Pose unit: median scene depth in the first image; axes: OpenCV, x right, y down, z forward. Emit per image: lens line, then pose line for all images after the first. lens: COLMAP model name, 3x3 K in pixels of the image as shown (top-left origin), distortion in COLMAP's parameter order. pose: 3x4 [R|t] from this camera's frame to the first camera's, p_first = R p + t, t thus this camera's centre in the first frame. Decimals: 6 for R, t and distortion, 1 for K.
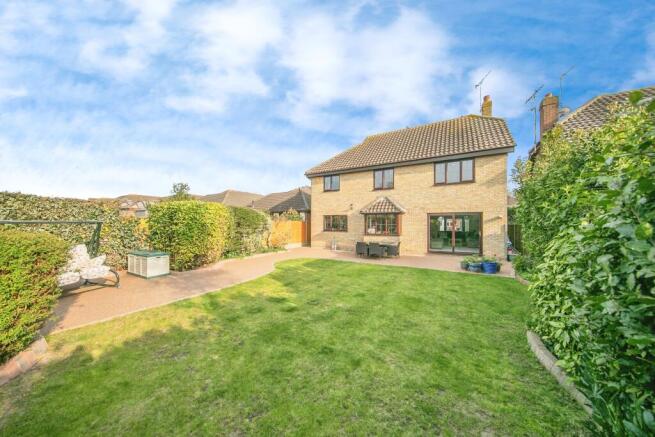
lens RADIAL K [[215.0, 0, 329.9], [0, 215.0, 226.7], [0, 0, 1]] dist [0.000968, -0.000094]
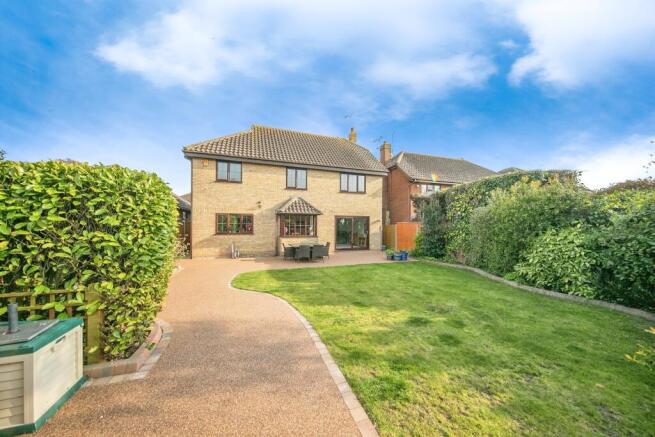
lens RADIAL K [[215.0, 0, 329.9], [0, 215.0, 226.7], [0, 0, 1]] dist [0.000968, -0.000094]
pose [[0.654219, -0.007578, 0.756267, -0.455692], [0.003632, 0.999970, 0.006877, -0.013397], [-0.756296, -0.001753, 0.654227, 0.298374]]
